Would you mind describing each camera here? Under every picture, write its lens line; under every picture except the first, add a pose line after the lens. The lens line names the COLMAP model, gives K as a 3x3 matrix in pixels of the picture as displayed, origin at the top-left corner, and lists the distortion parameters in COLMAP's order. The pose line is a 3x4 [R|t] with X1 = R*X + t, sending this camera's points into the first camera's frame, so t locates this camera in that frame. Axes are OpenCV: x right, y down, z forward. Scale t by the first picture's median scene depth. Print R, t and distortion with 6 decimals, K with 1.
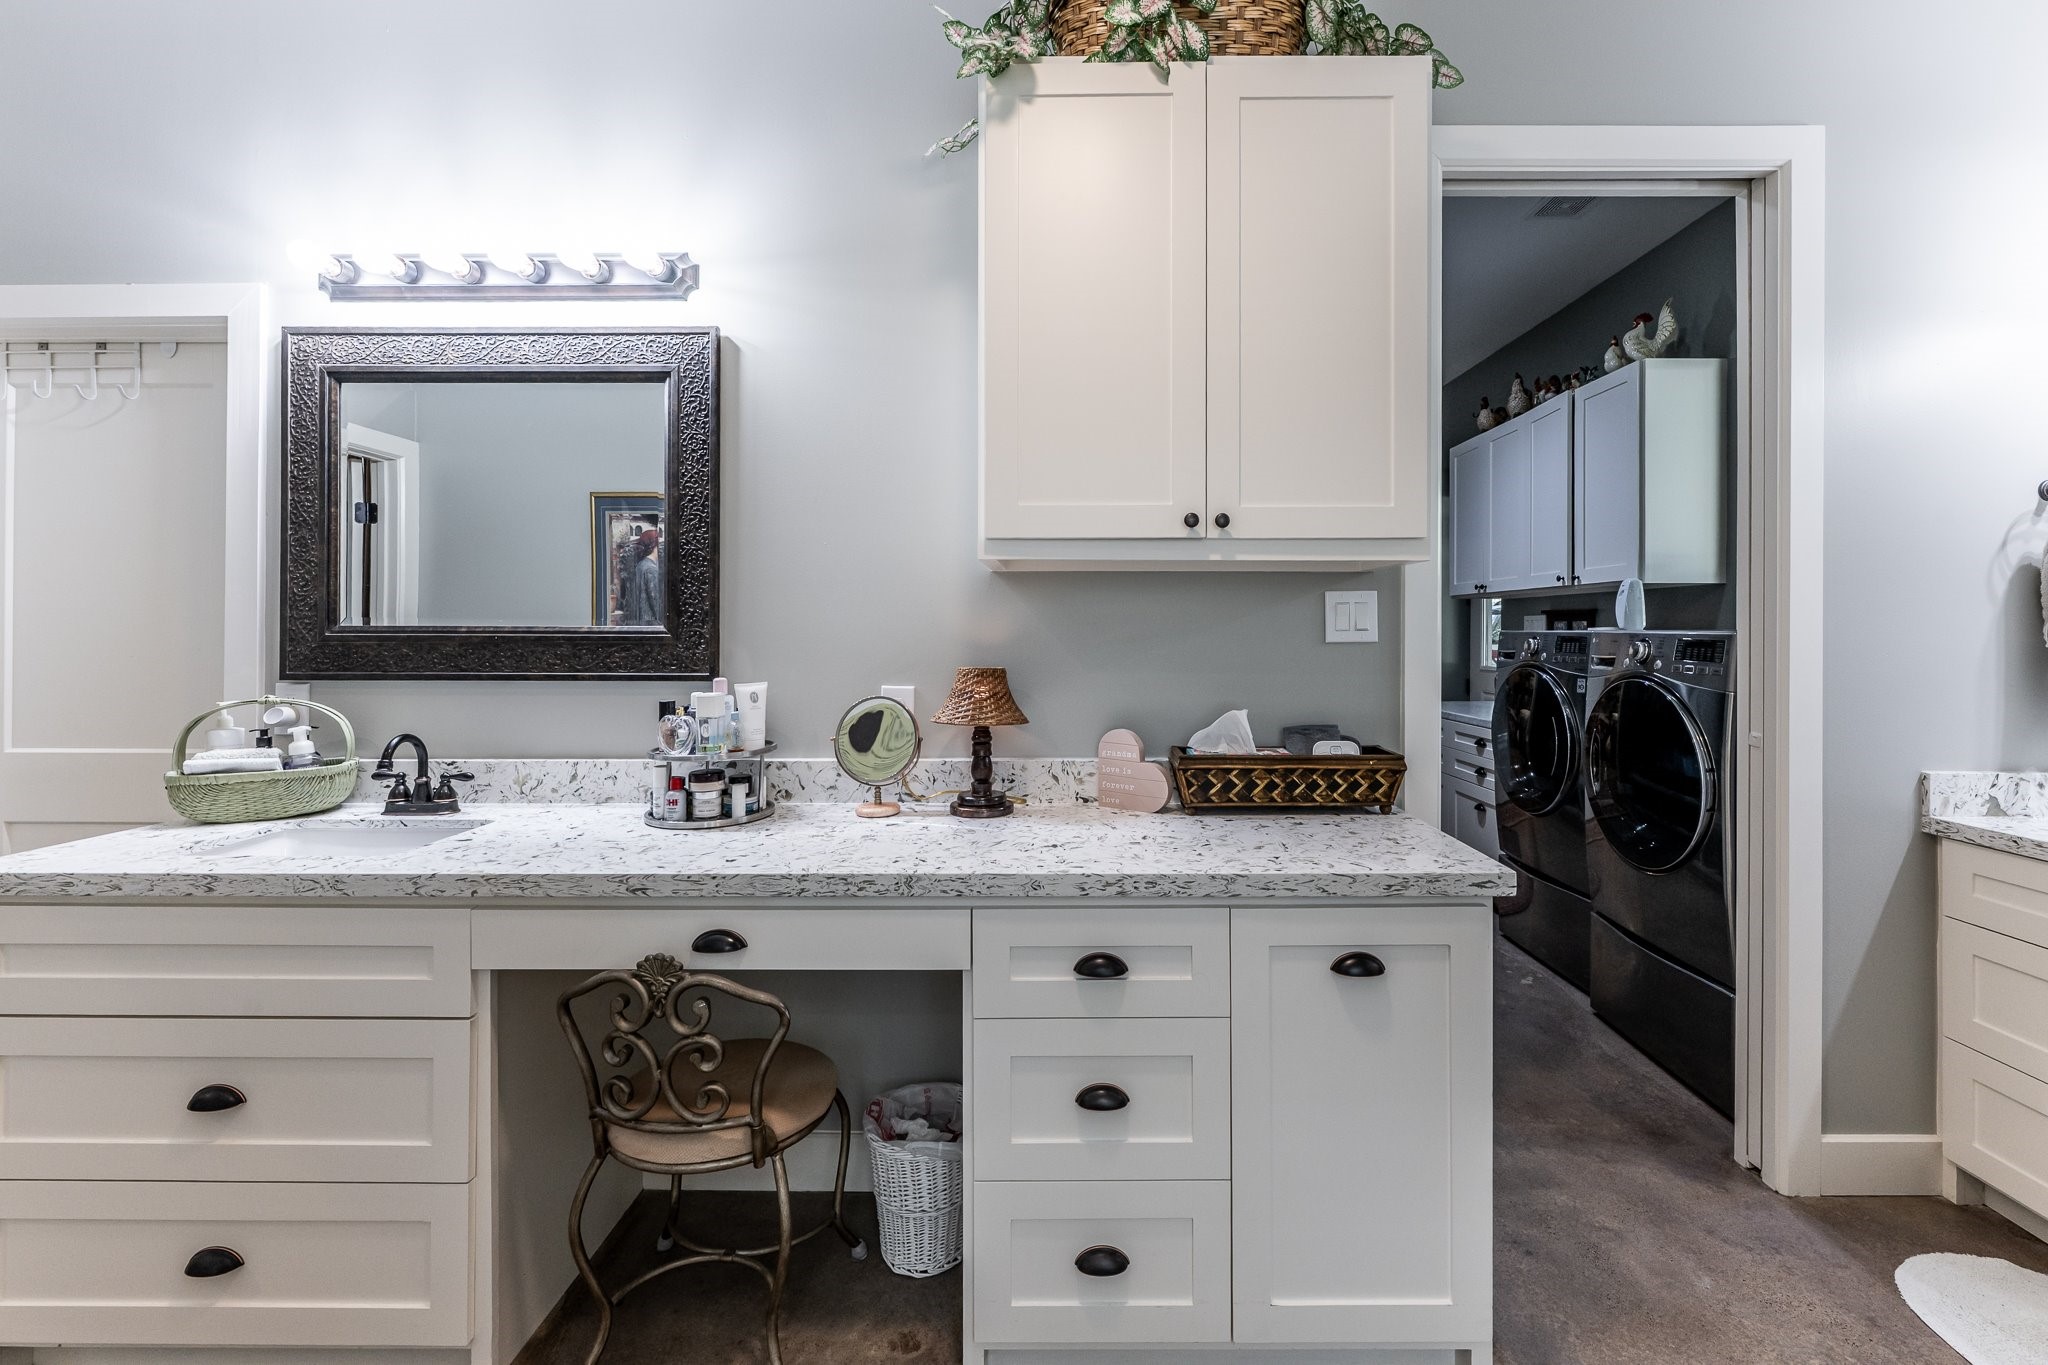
lens RADIAL K [[829.9, 0, 1030.3], [0, 829.9, 620.8], [0, 0, 1]] dist [-0.000394, -0.000007]
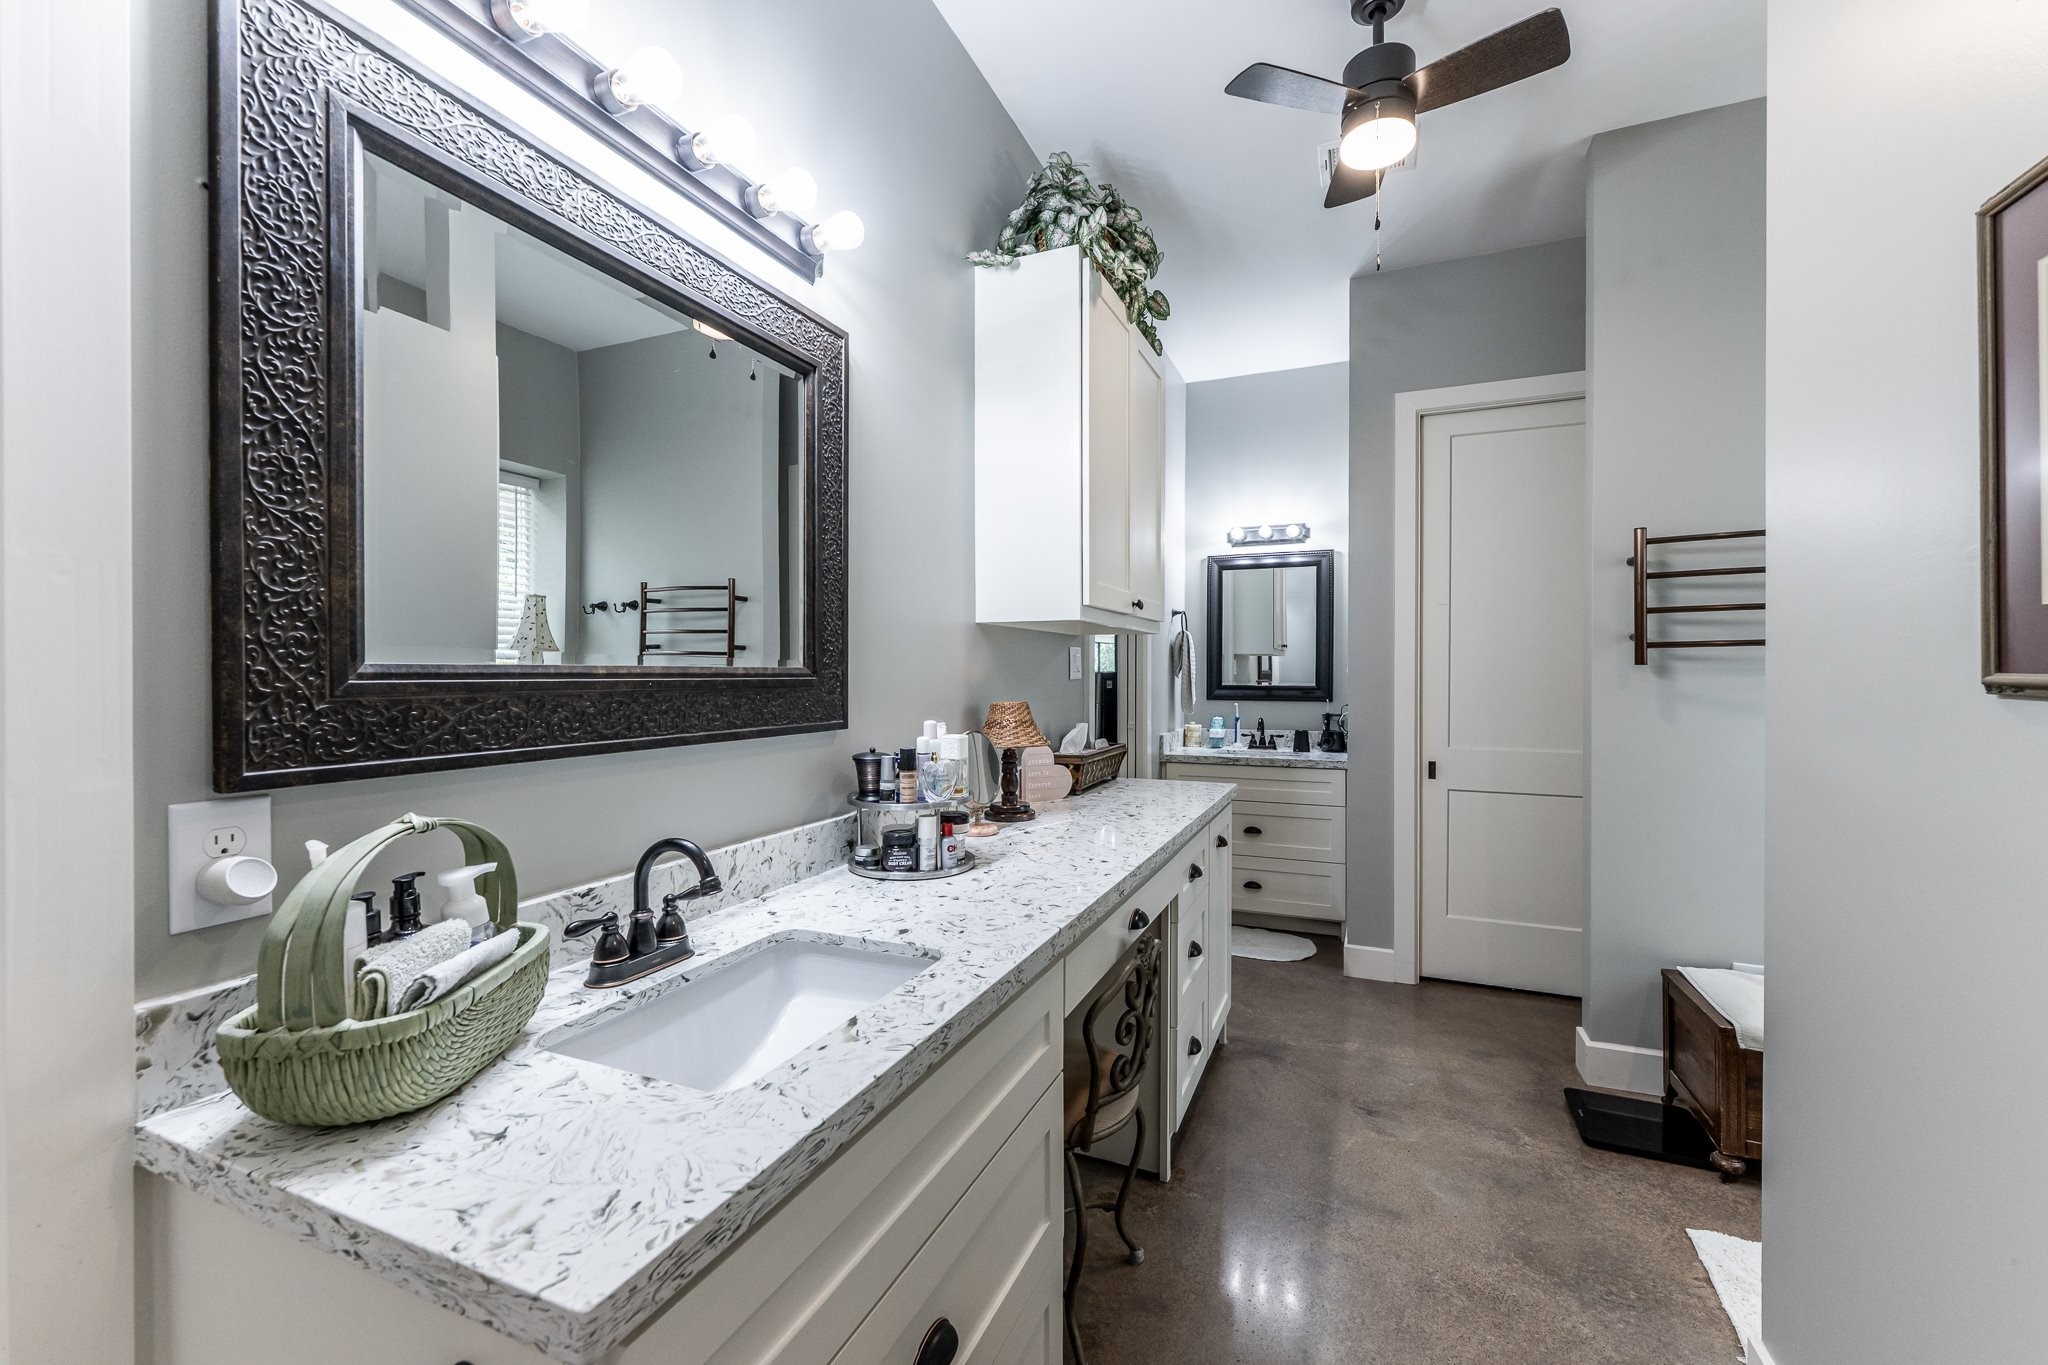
lens RADIAL K [[829.9, 0, 1015.8], [0, 829.9, 677.4], [0, 0, 1]] dist [-0.000394, -0.000007]
pose [[0.390925, -0.006586, 0.920399, -1.132115], [-0.004265, 0.999951, 0.008967, 0.007752], [-0.920413, -0.007431, 0.390878, 0.479019]]
